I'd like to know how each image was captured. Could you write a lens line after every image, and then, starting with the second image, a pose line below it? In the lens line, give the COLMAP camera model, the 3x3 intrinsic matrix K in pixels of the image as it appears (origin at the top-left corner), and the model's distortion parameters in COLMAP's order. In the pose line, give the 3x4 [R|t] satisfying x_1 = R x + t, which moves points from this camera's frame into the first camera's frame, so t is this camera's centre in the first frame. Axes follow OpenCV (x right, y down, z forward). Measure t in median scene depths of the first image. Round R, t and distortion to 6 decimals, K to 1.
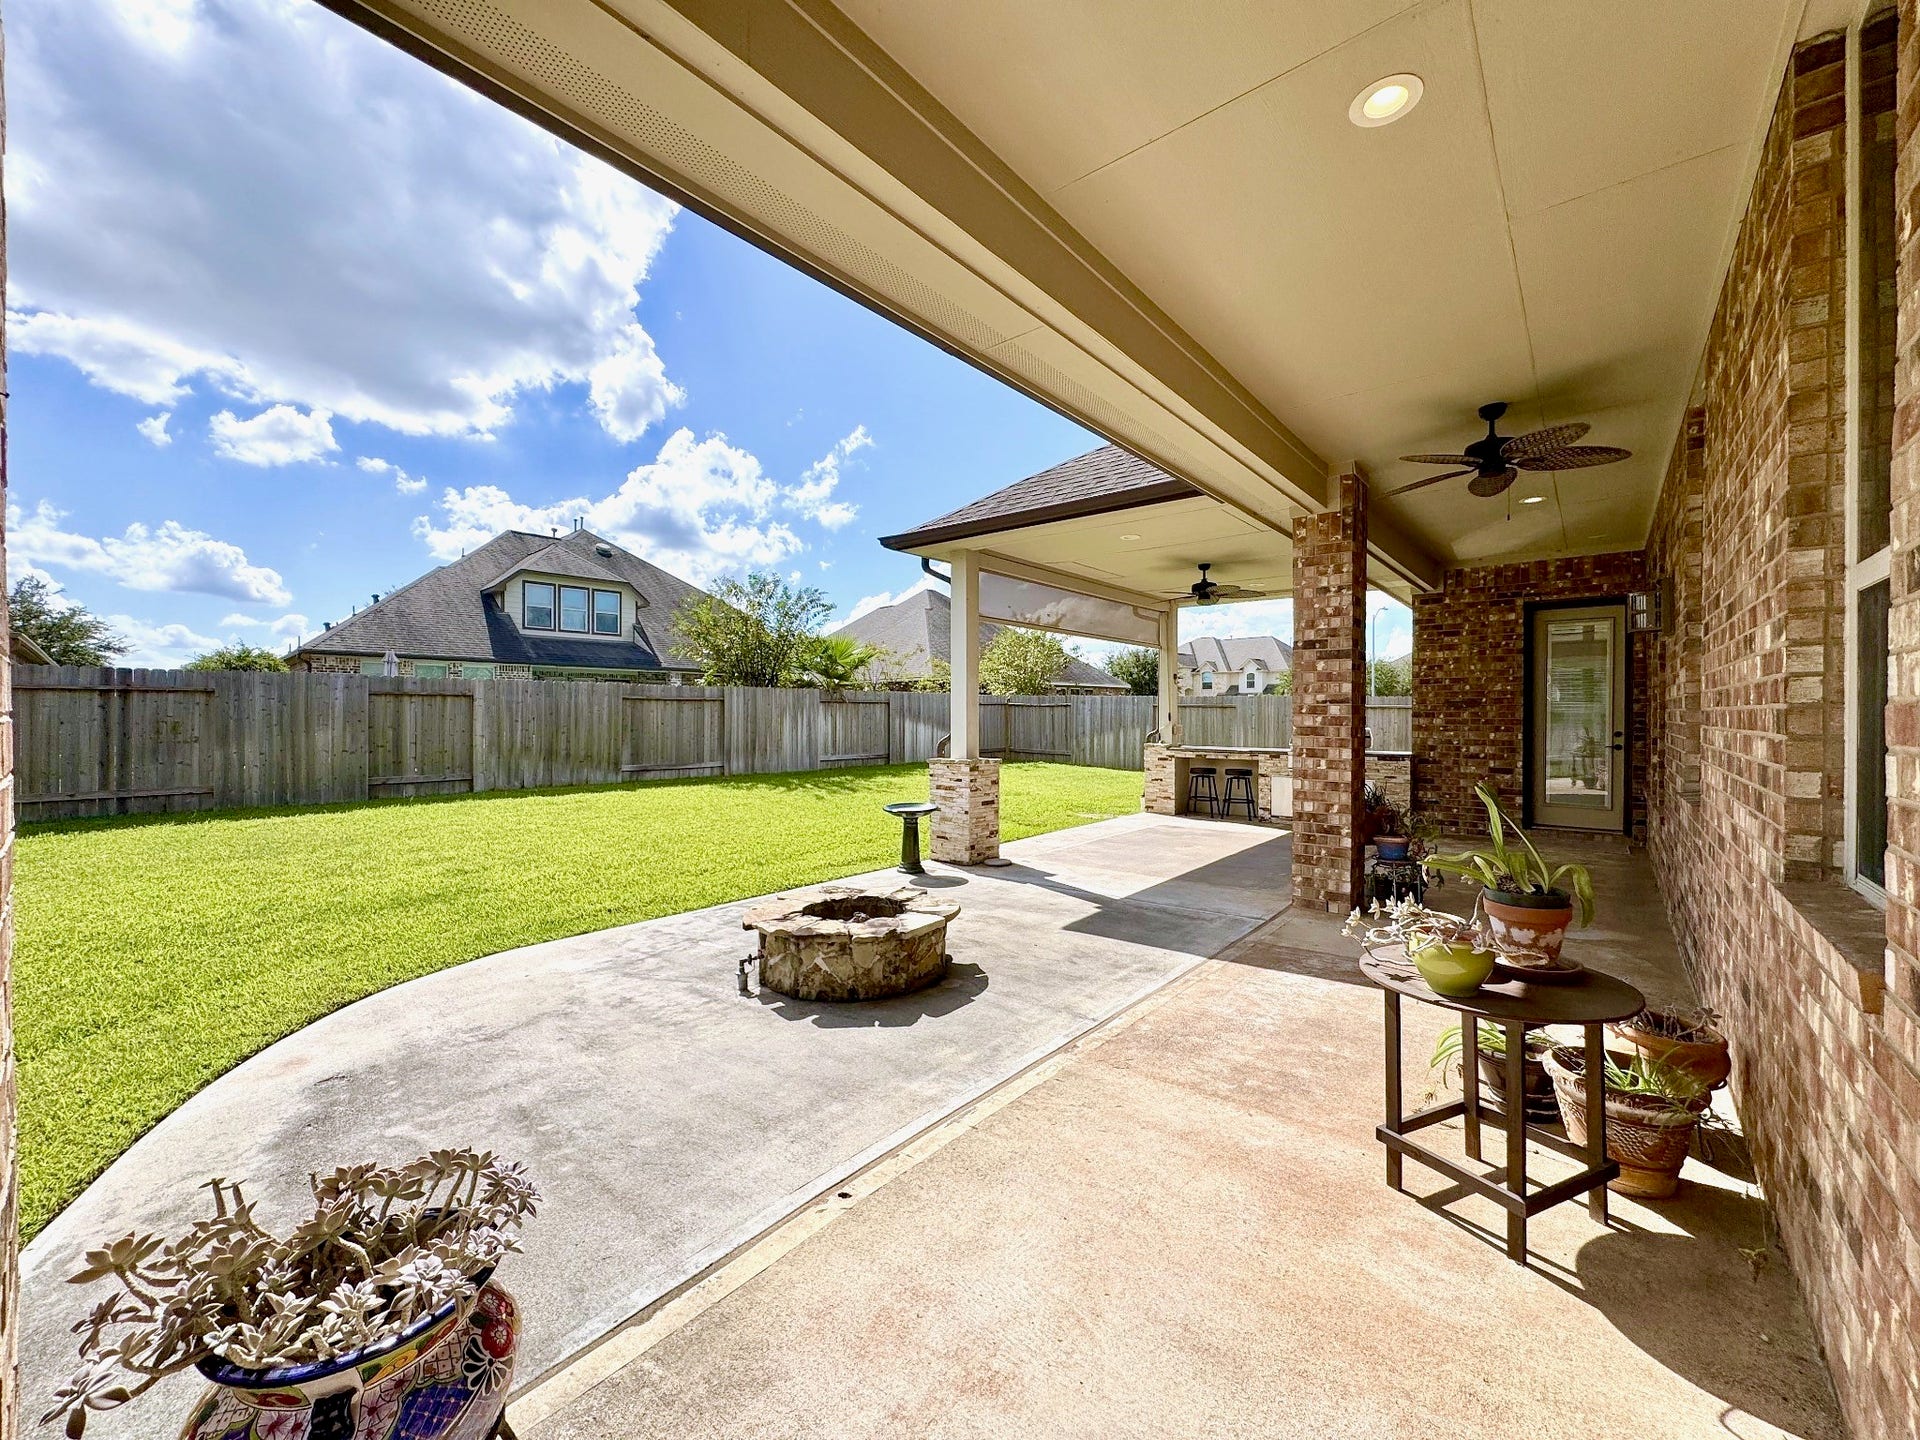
lens RADIAL K [[774.7, 0, 951.5], [0, 774.7, 716.3], [0, 0, 1]] dist [0.001705, 0.000507]
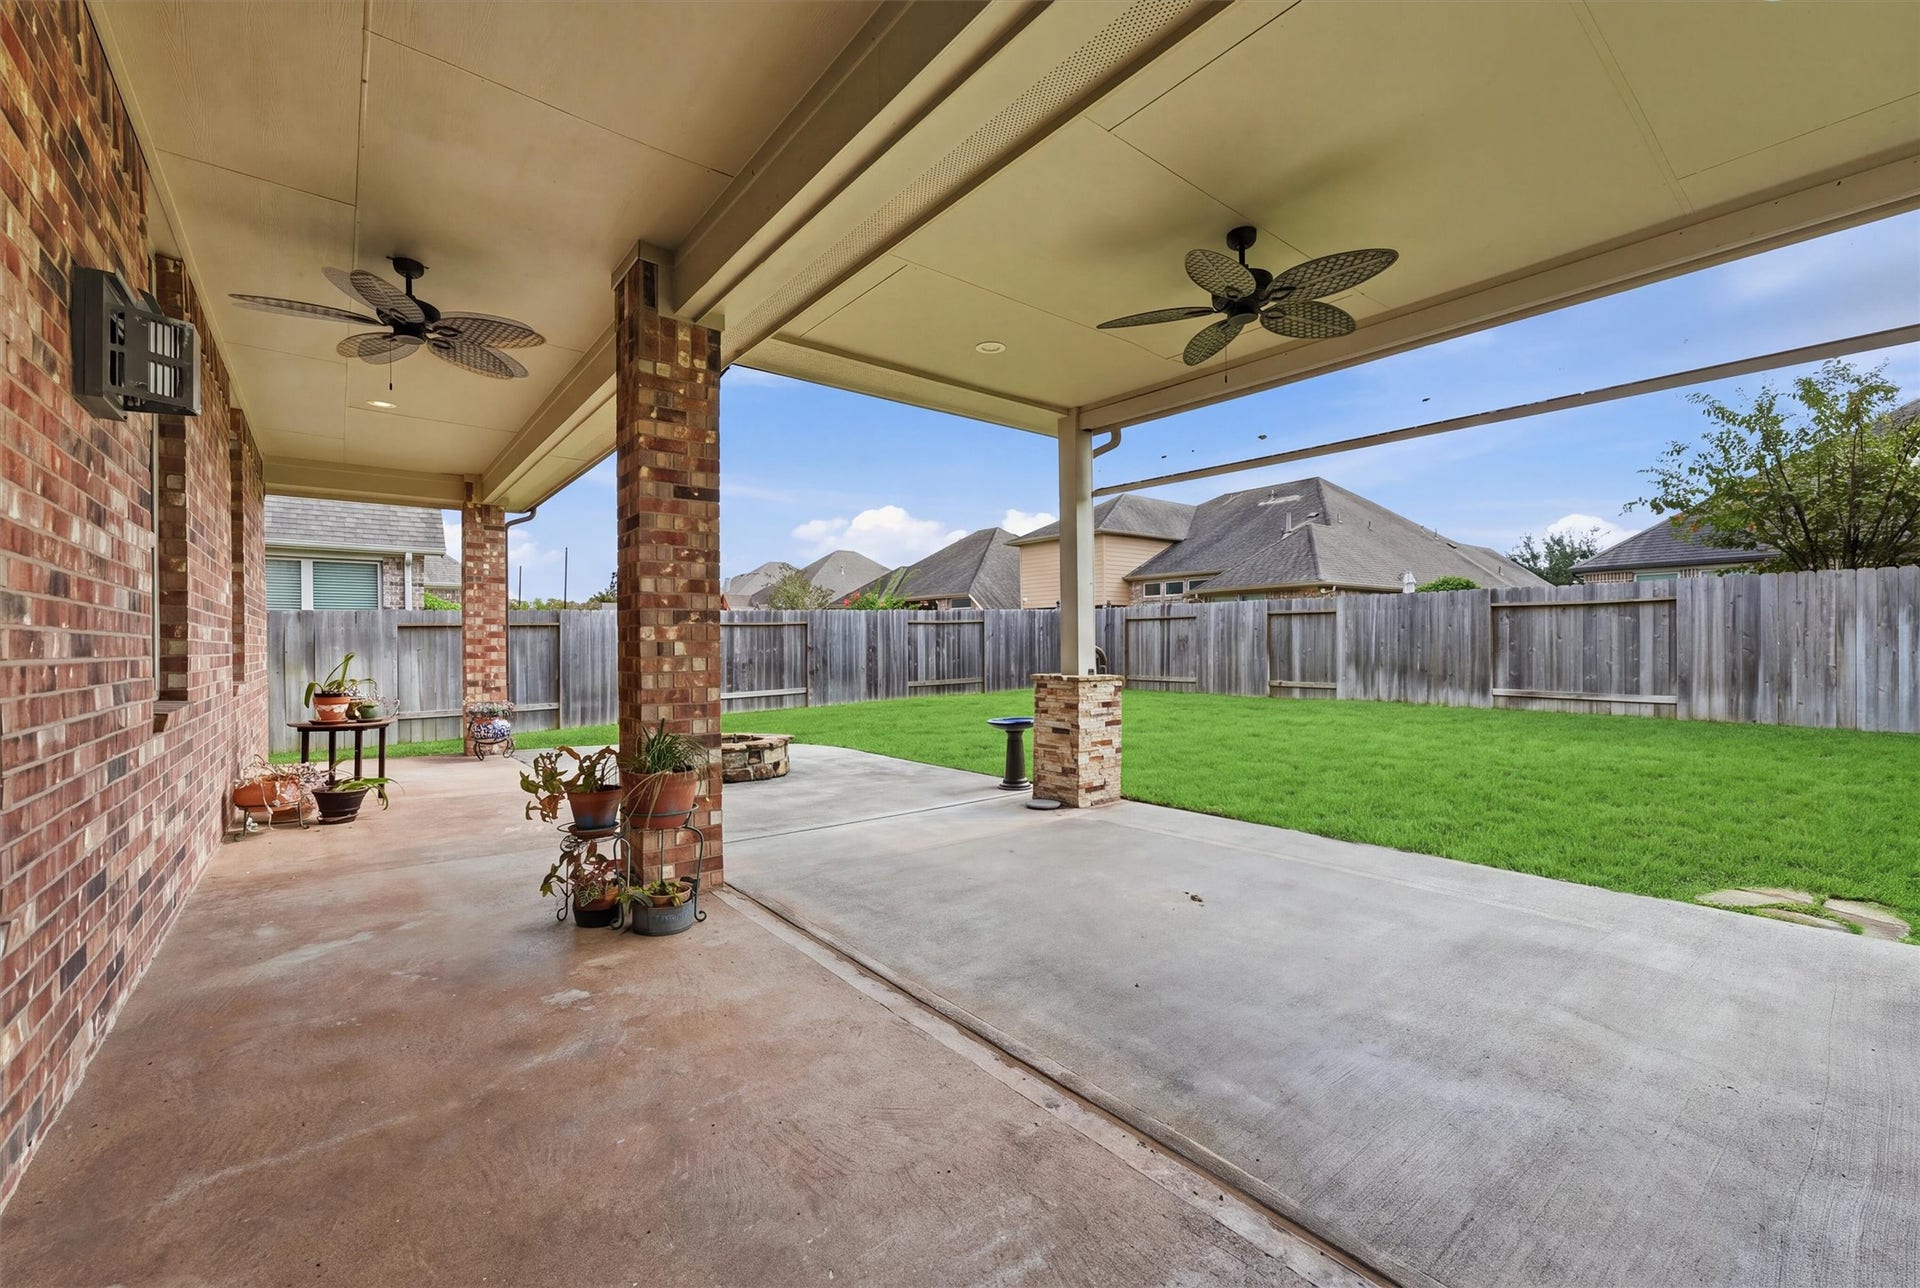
lens RADIAL K [[769.9, 0, 958.0], [0, 769.9, 650.1], [0, 0, 1]] dist [0.007948, -0.000084]
pose [[-0.179450, 0.009395, -0.983722, 0.709365], [0.005316, 0.999949, 0.008580, 0.017509], [0.983753, -0.003690, -0.179491, 0.868958]]
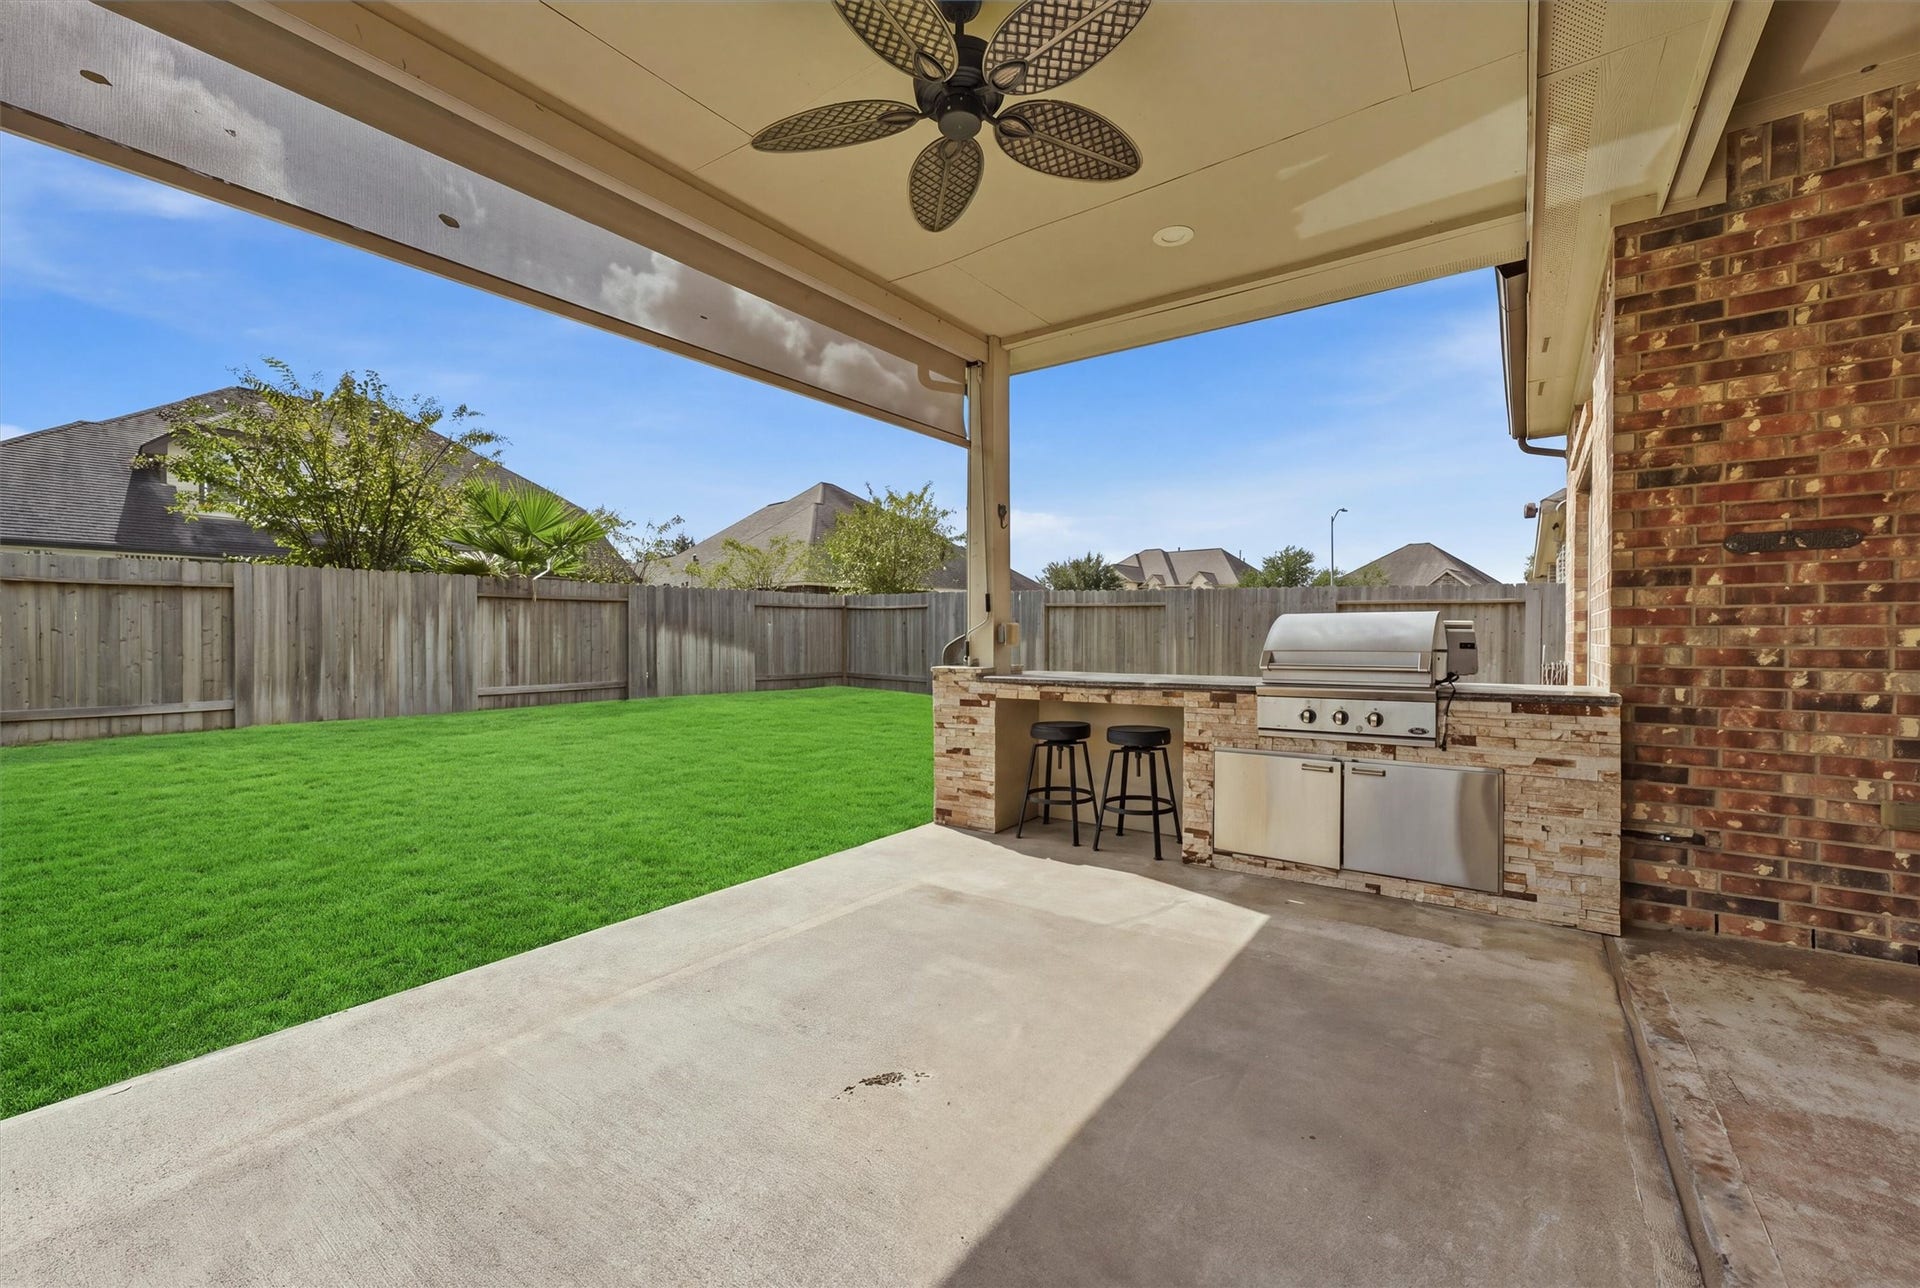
lens RADIAL K [[769.9, 0, 969.1], [0, 769.9, 639.7], [0, 0, 1]] dist [0.007948, -0.000084]
pose [[0.997113, -0.003598, 0.075850, 0.287064], [0.003271, 0.999985, 0.004440, 0.022438], [-0.075865, -0.004179, 0.997109, 0.686908]]
